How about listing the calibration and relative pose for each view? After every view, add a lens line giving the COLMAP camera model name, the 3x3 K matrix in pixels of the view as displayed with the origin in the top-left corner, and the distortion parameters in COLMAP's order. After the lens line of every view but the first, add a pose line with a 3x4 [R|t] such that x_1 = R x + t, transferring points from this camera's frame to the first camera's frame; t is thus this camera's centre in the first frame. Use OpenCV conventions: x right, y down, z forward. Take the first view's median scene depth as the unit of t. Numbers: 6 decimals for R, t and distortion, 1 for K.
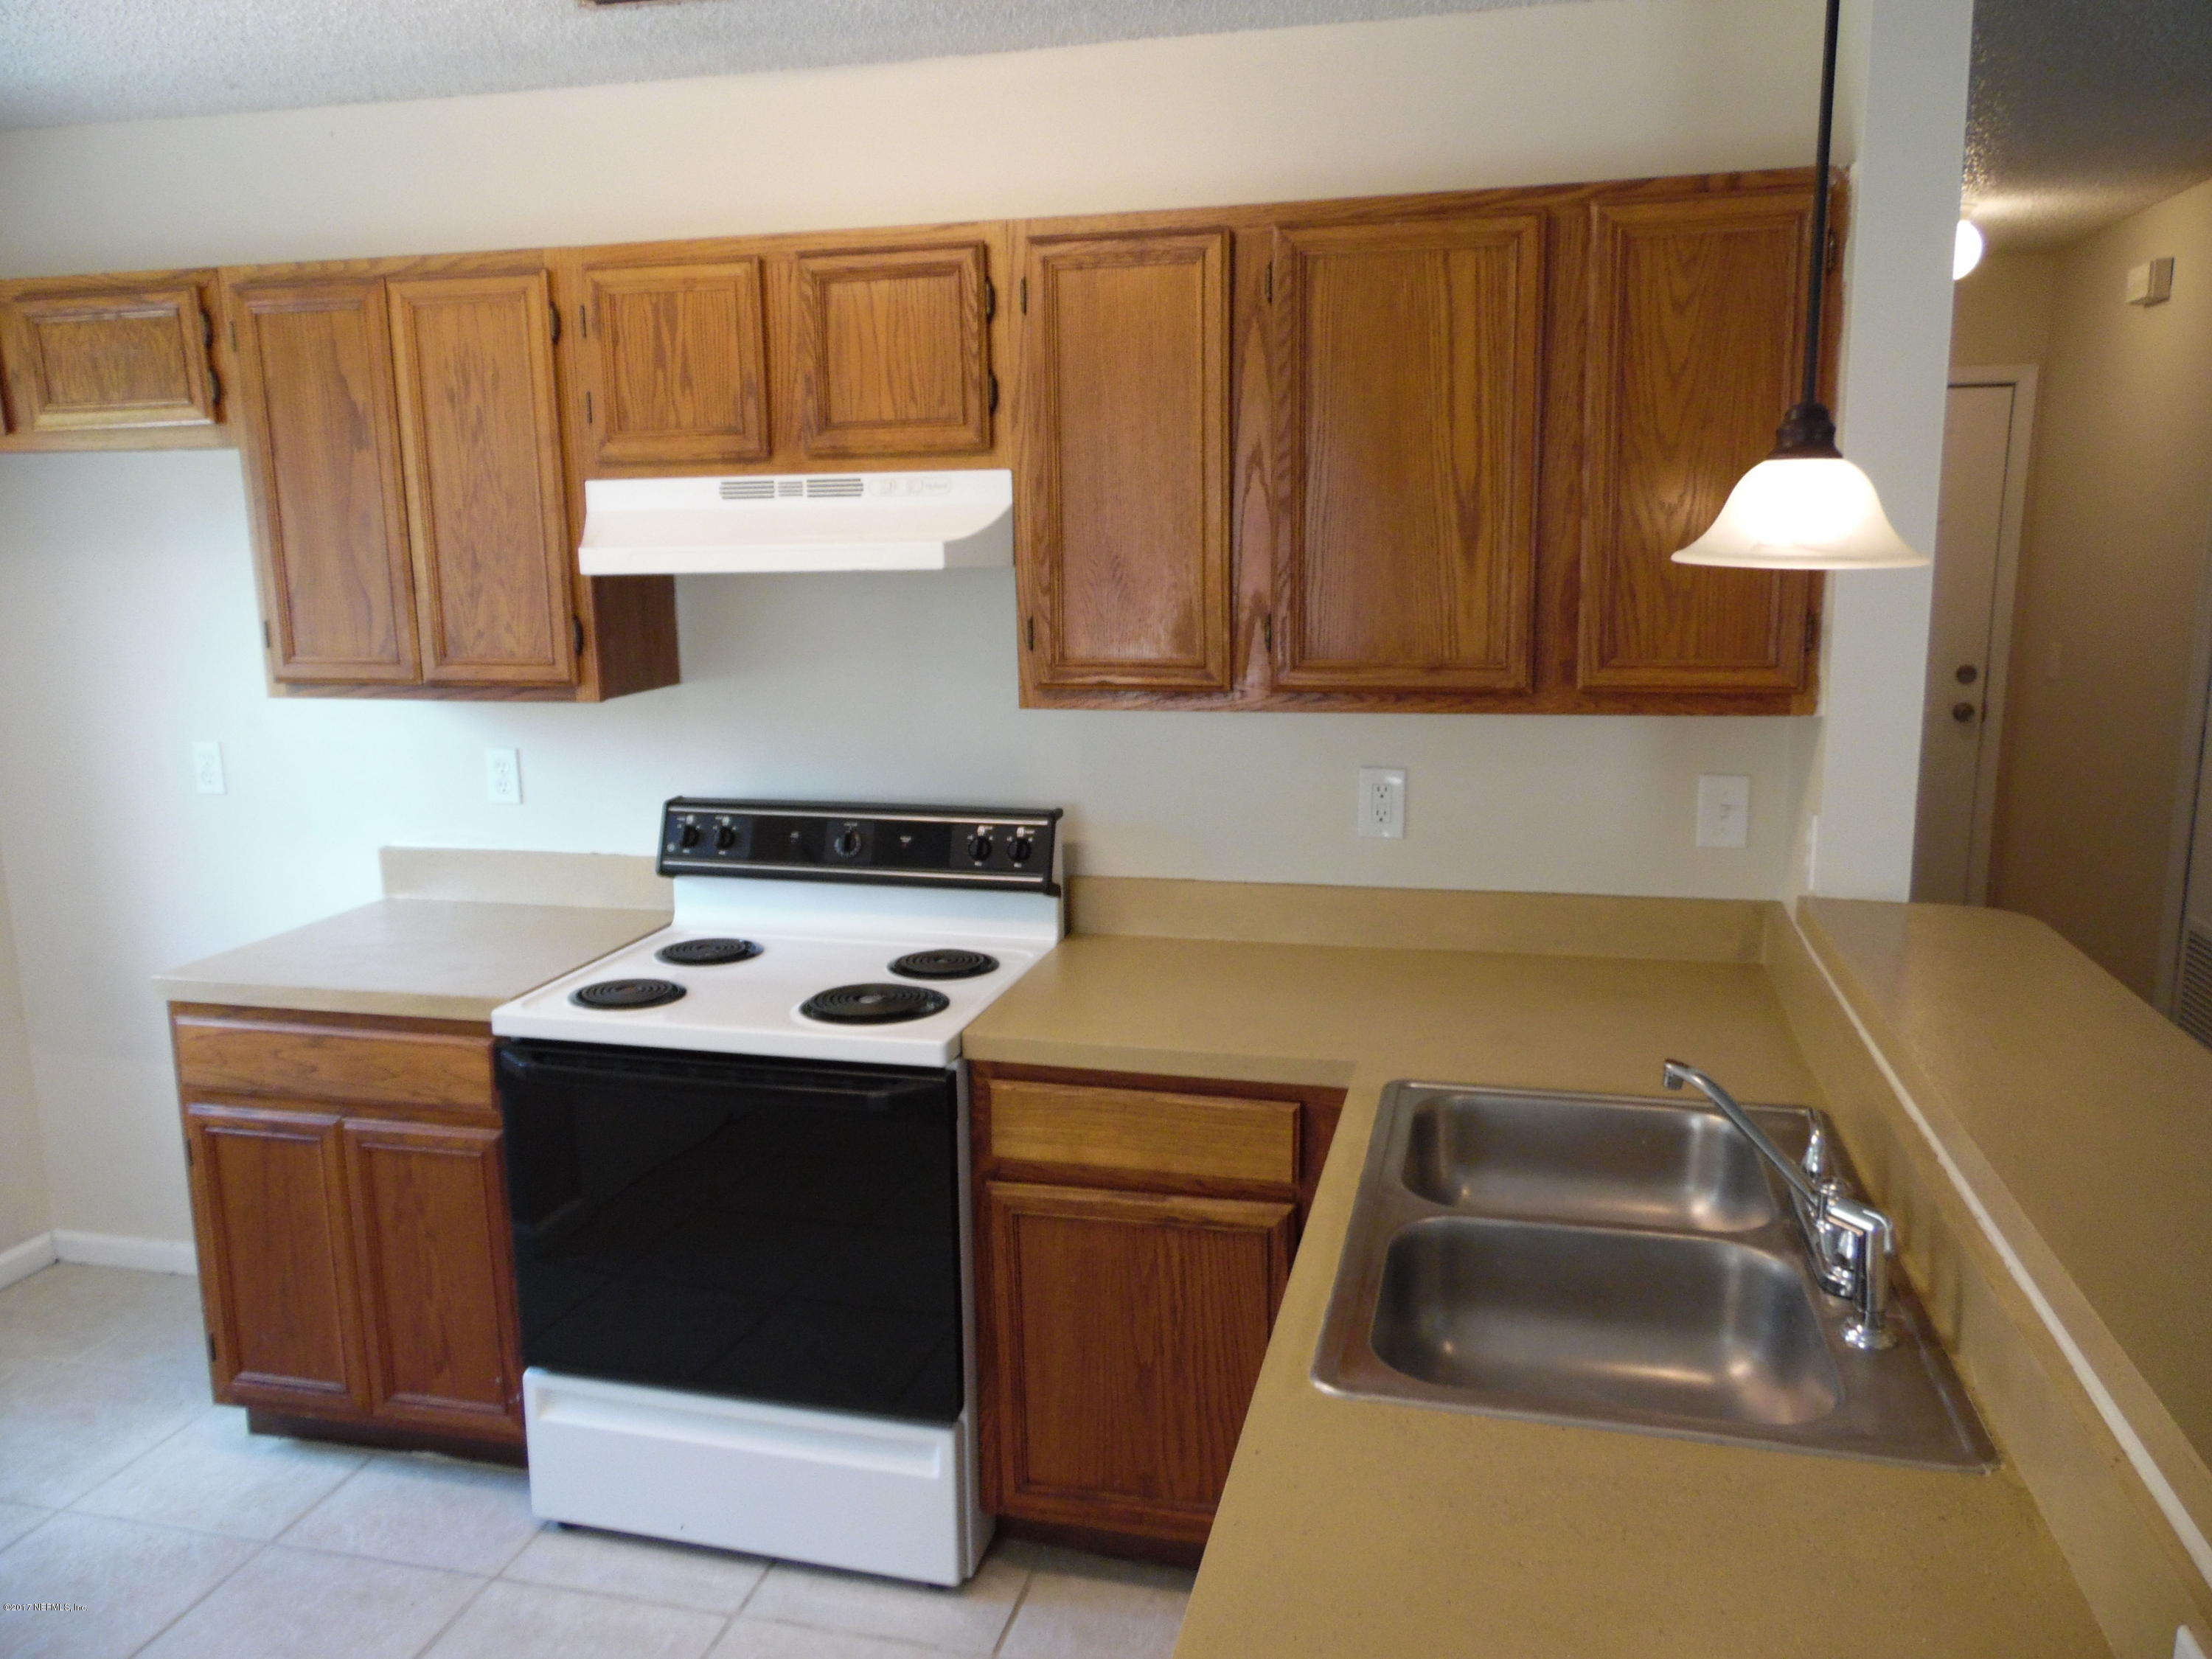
lens RADIAL K [[1640.2, 0, 1101.2], [0, 1640.2, 817.8], [0, 0, 1]] dist [-0.034616, 0.046519]
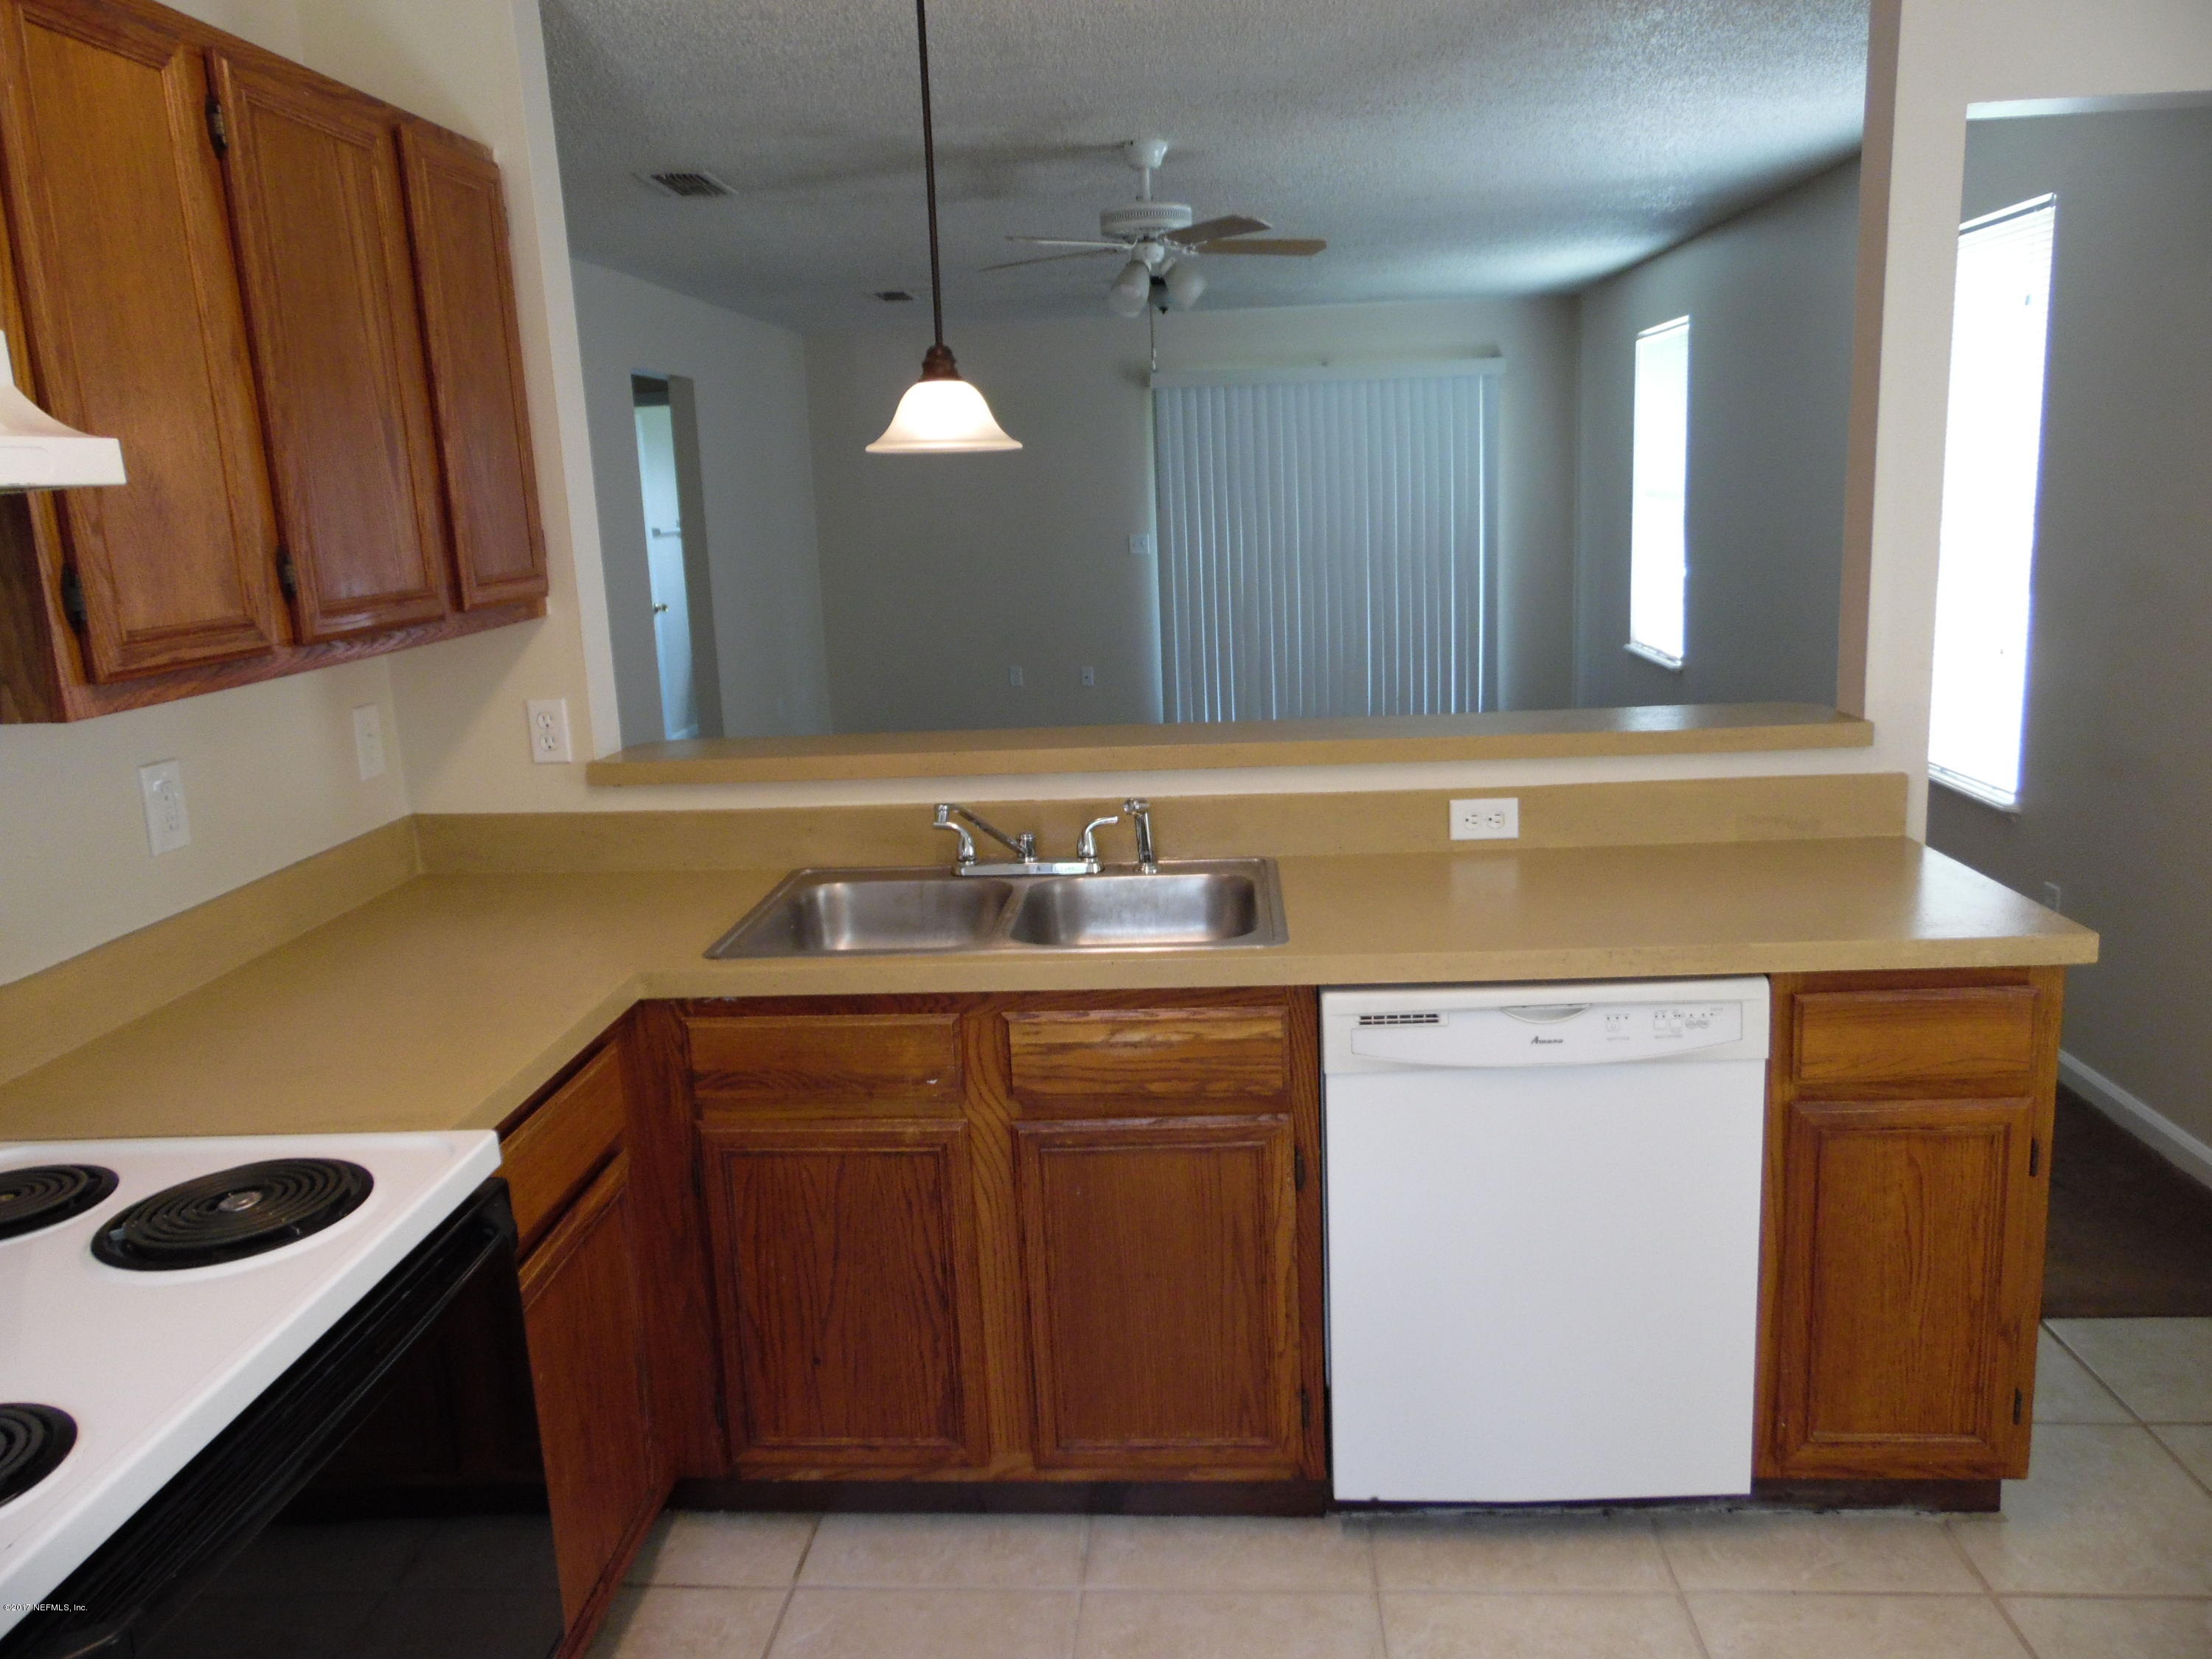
lens RADIAL K [[1640.2, 0, 1097.4], [0, 1640.2, 819.9], [0, 0, 1]] dist [-0.034616, 0.046519]
pose [[-0.170507, -0.179380, 0.968891, -0.713889], [0.222891, 0.950782, 0.215252, -0.077024], [-0.959816, 0.252659, -0.122133, 0.704784]]
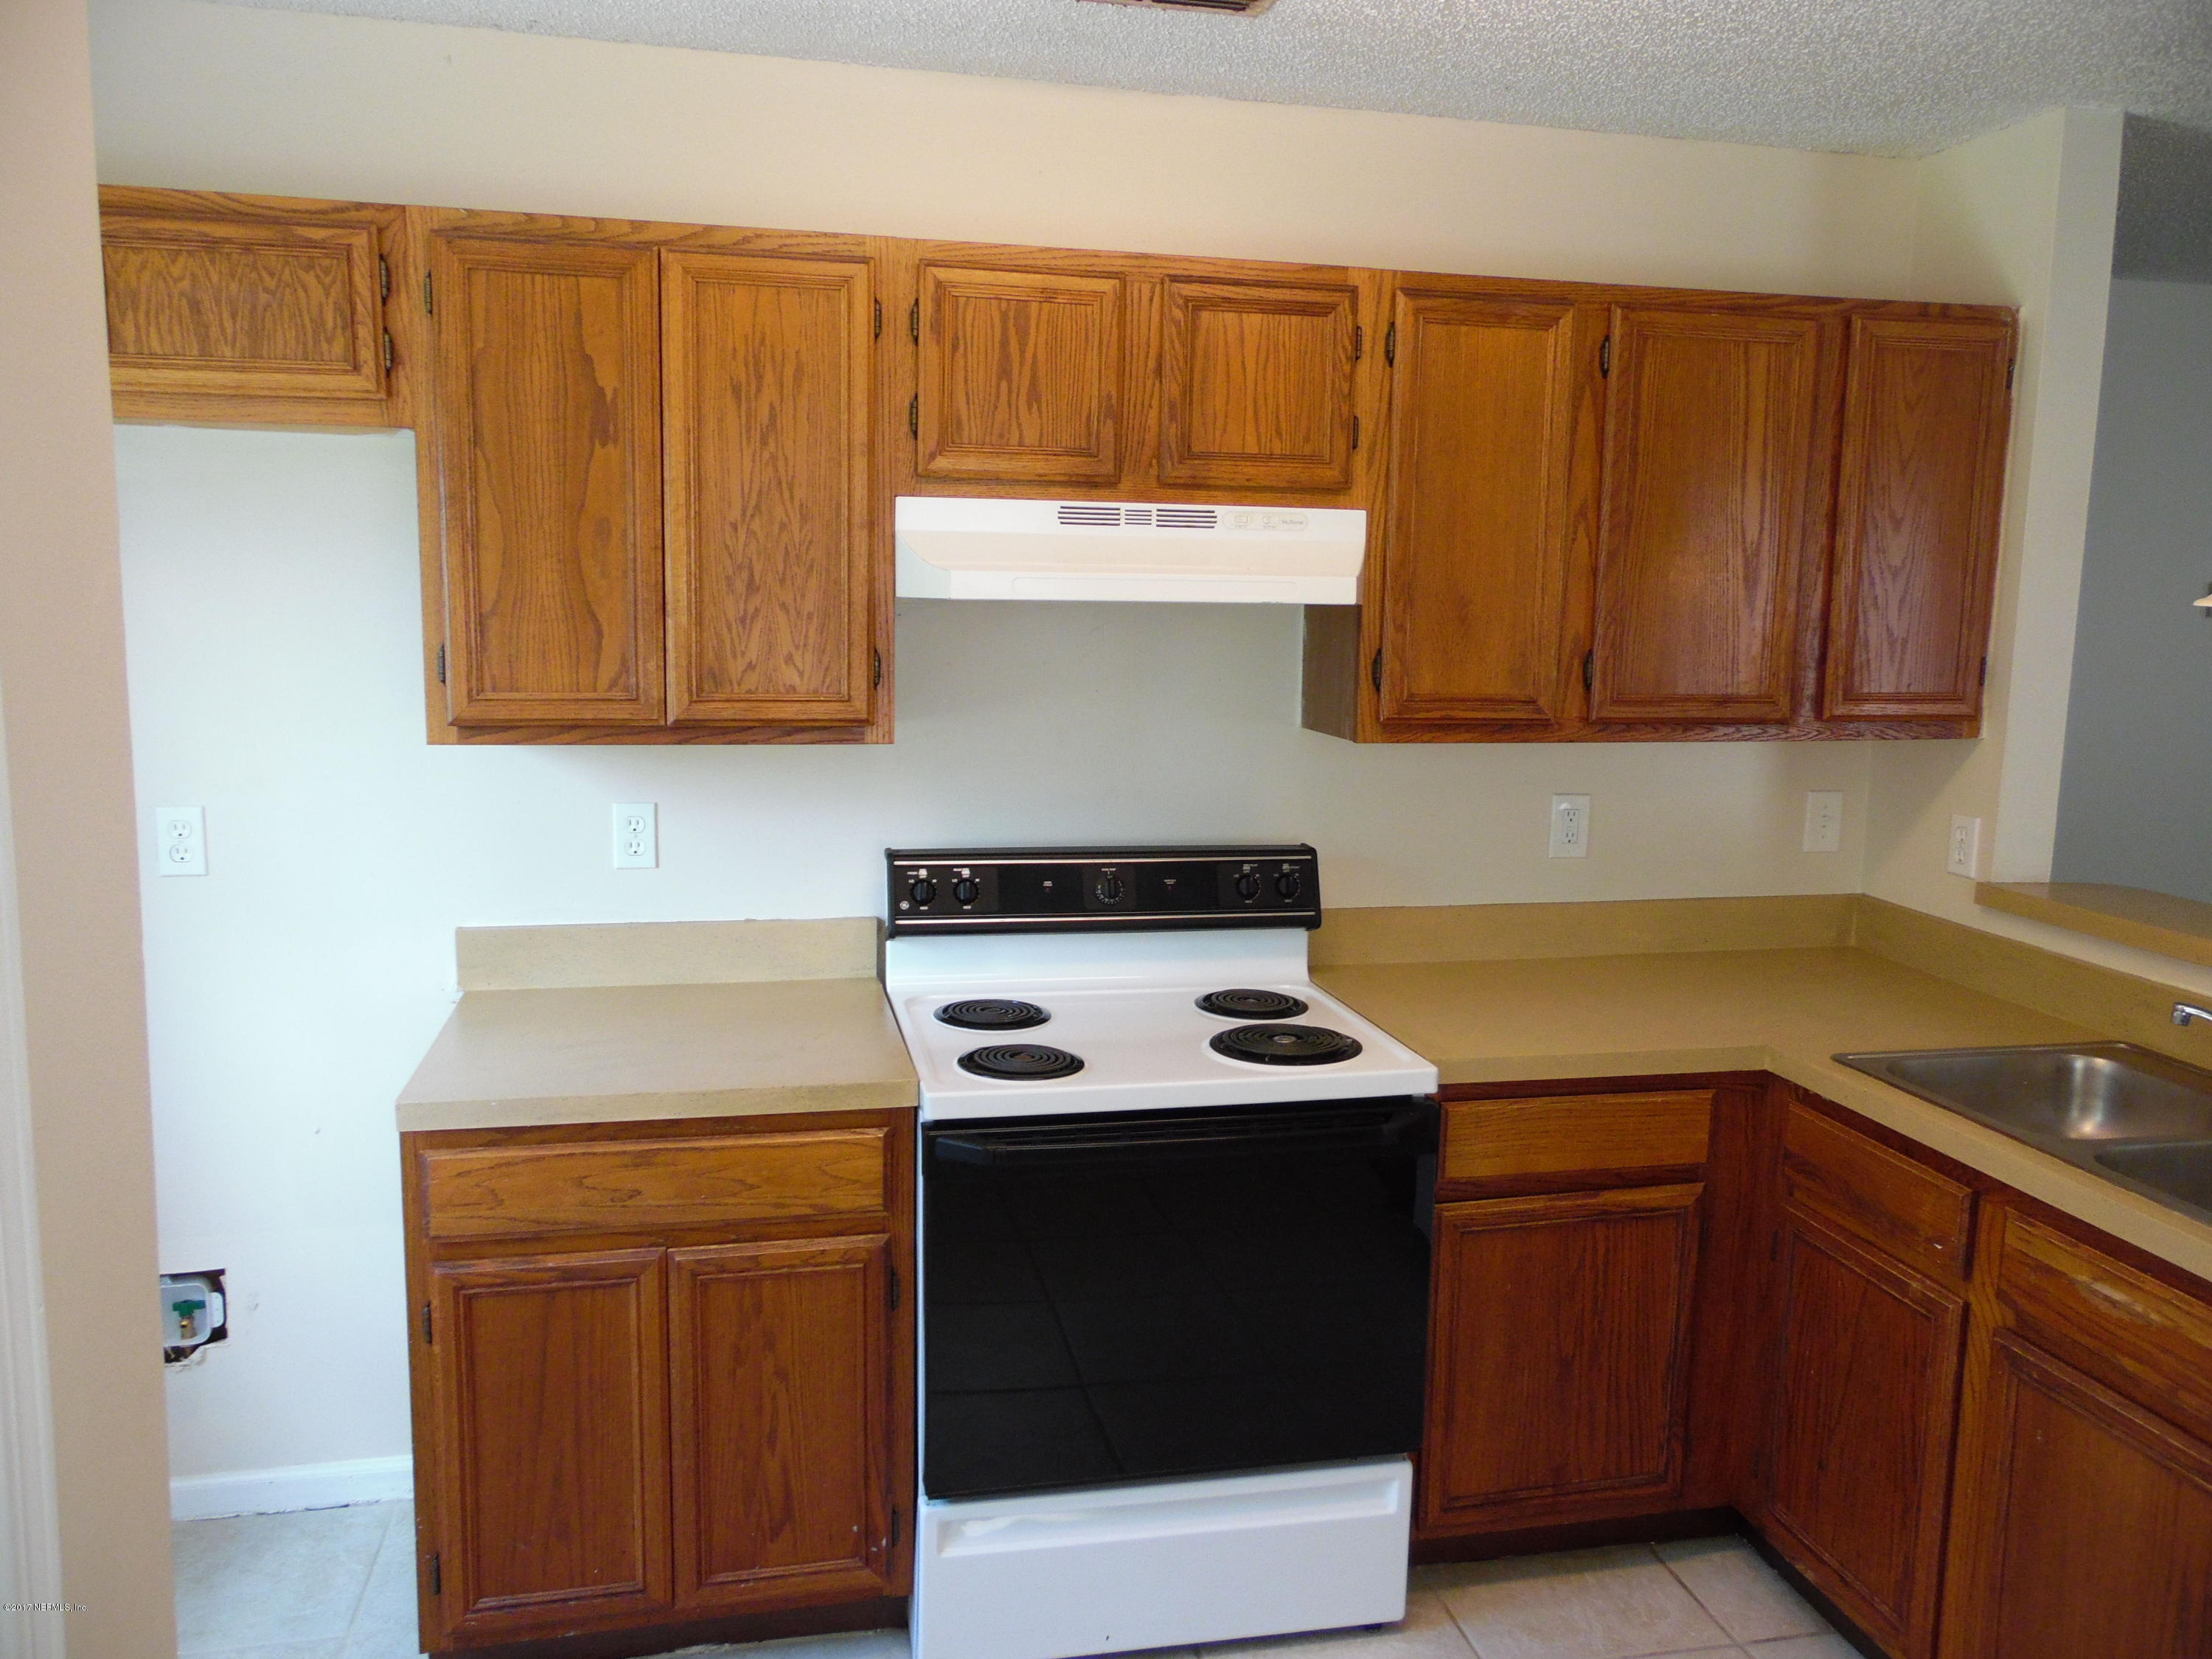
lens RADIAL K [[1640.2, 0, 1099.9], [0, 1640.2, 817.2], [0, 0, 1]] dist [-0.034616, 0.046519]
pose [[0.895012, -0.031590, 0.444922, -0.642369], [0.048659, 0.998451, -0.026992, -0.000727], [-0.443380, 0.045807, 0.895162, 0.158722]]
